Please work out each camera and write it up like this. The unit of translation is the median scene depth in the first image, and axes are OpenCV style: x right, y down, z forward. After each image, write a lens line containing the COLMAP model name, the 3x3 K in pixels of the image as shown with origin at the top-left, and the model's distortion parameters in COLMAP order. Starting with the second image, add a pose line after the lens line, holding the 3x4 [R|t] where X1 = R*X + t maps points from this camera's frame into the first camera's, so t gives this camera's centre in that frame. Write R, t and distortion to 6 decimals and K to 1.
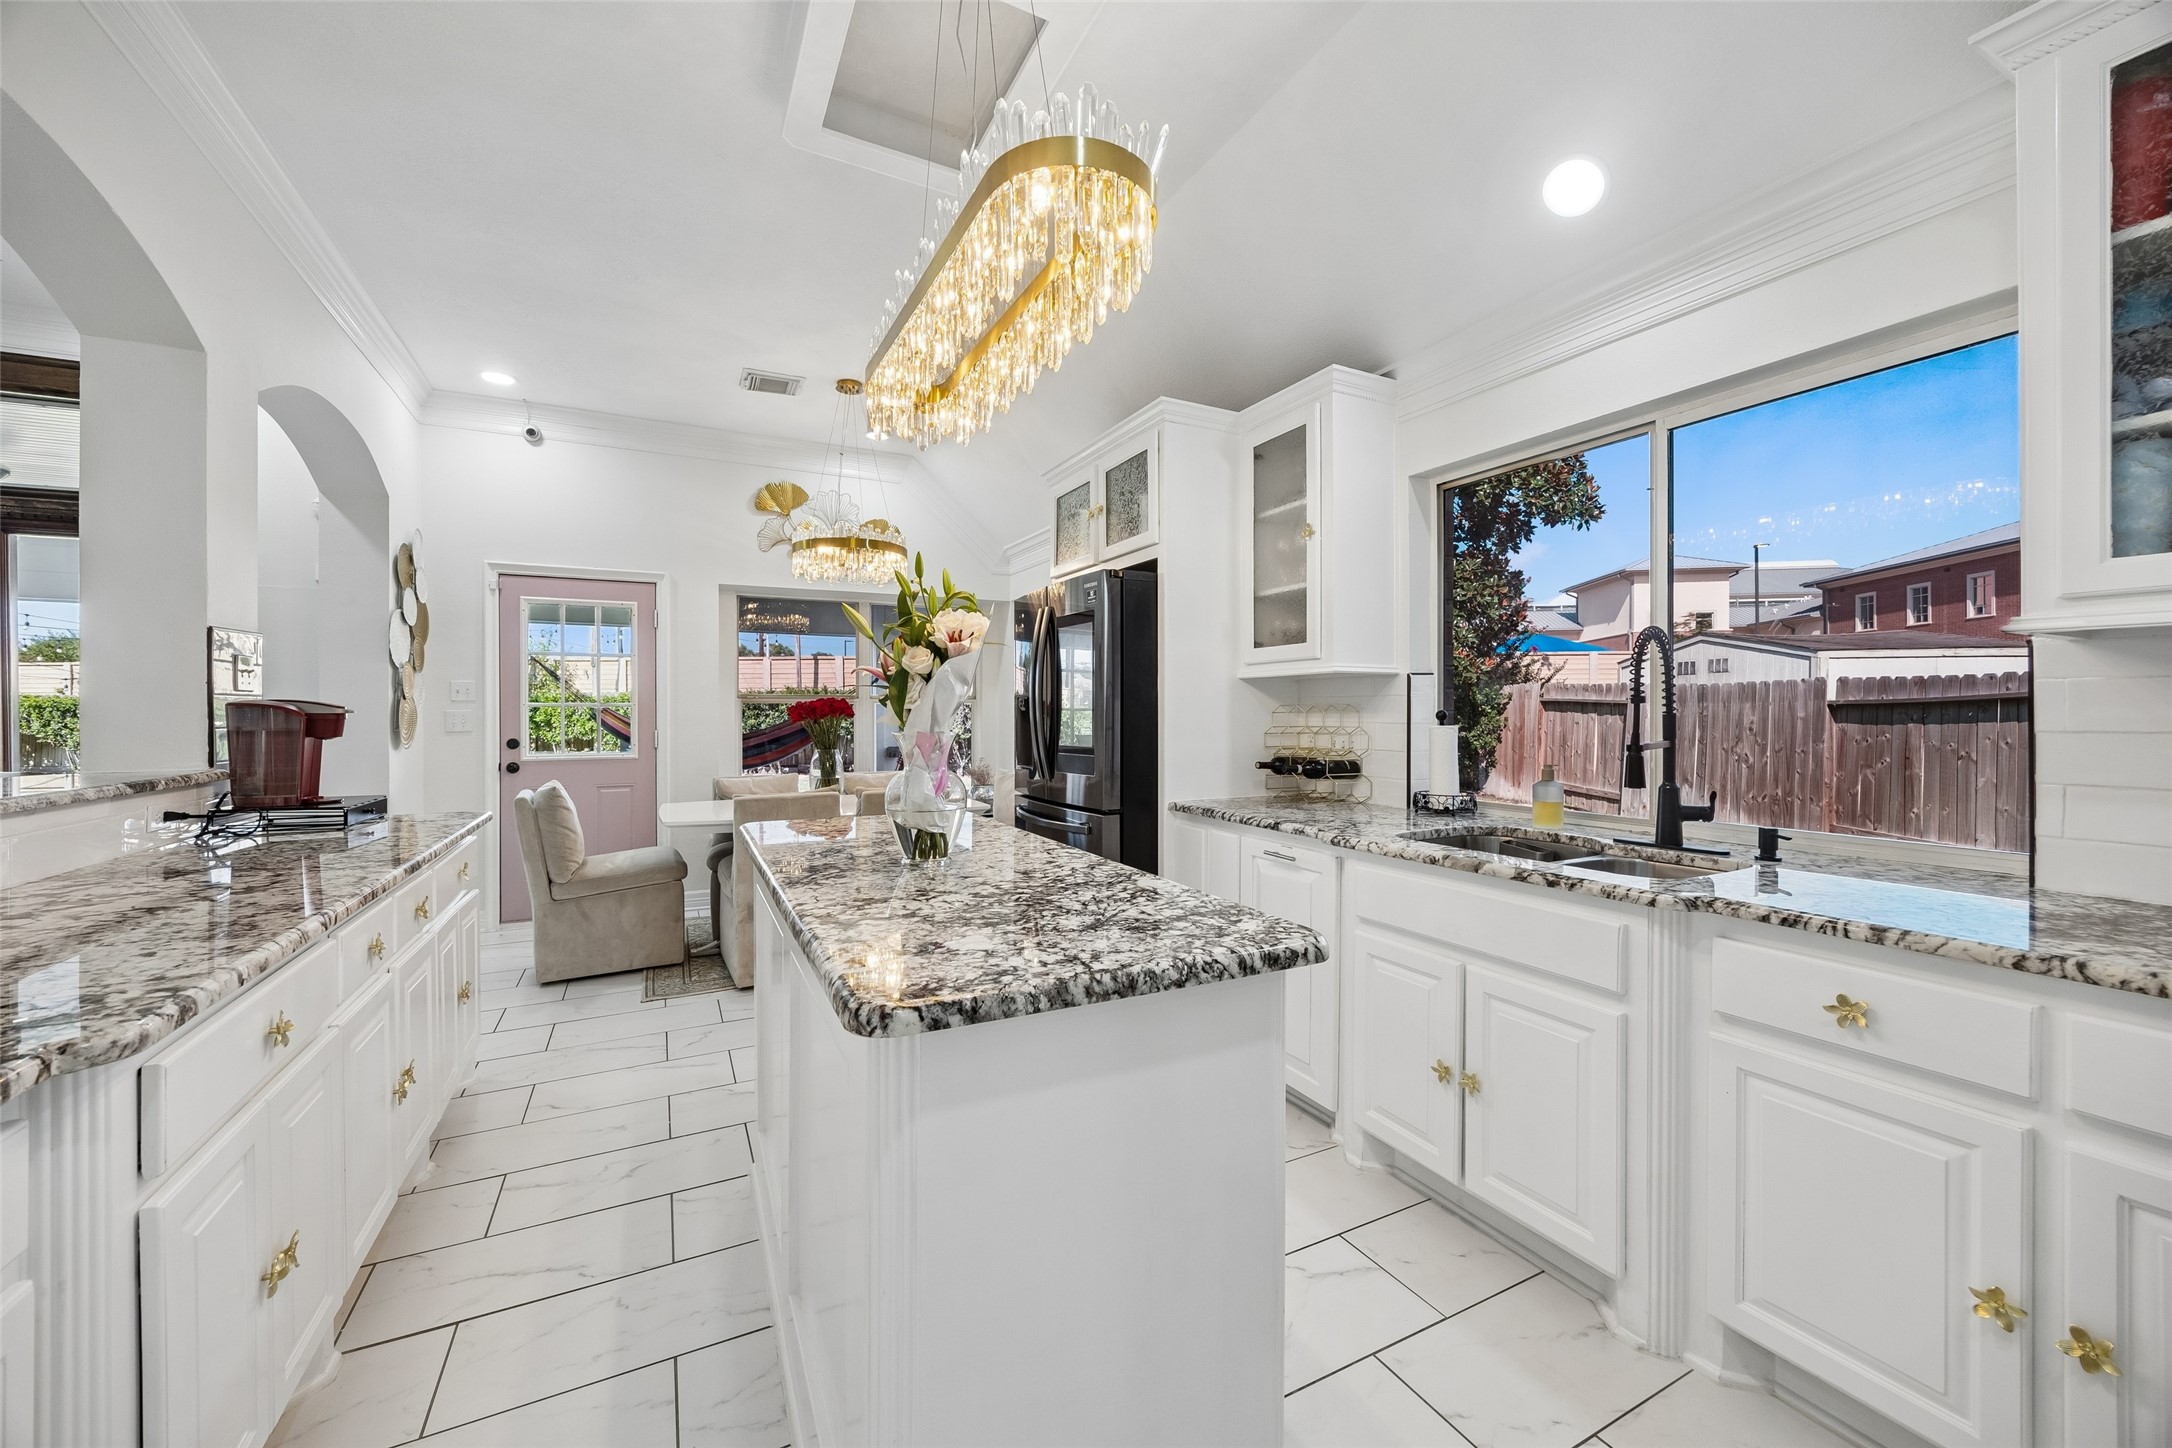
lens RADIAL K [[832.8, 0, 1071.3], [0, 832.8, 714.9], [0, 0, 1]] dist [-0.000960, 0.000413]
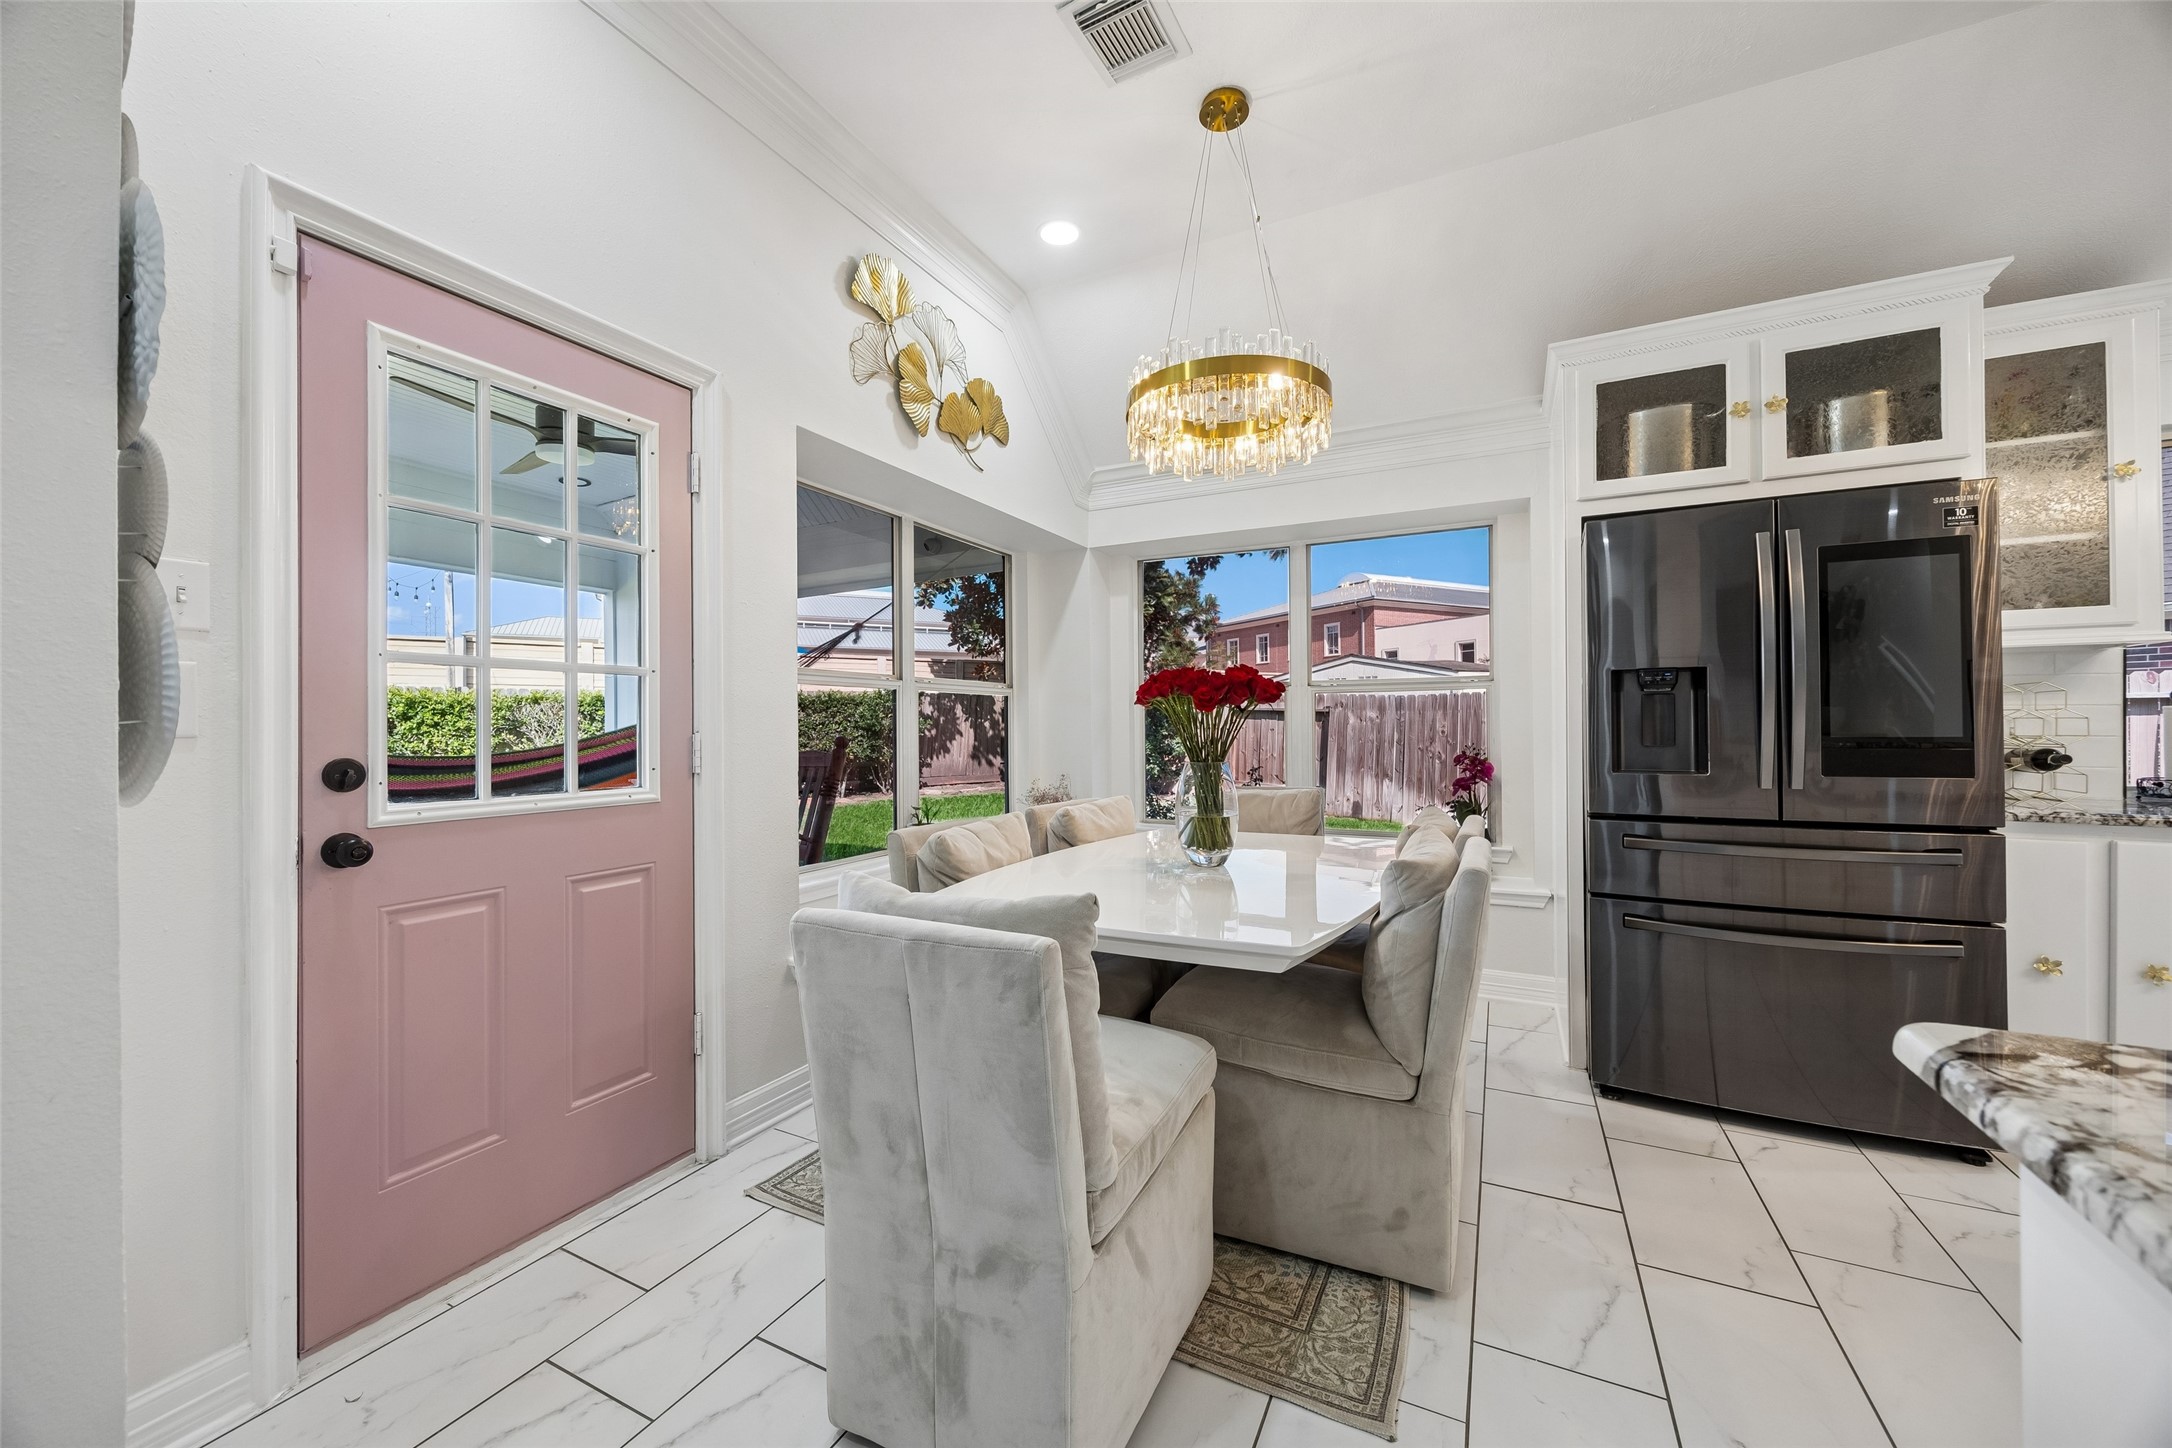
lens RADIAL K [[832.8, 0, 1085.8], [0, 832.8, 726.5], [0, 0, 1]] dist [-0.000960, 0.000413]
pose [[0.803186, -0.002331, 0.595723, -0.595708], [0.005456, 0.999979, -0.003443, 0.017235], [-0.595703, 0.006016, 0.803182, 0.541405]]
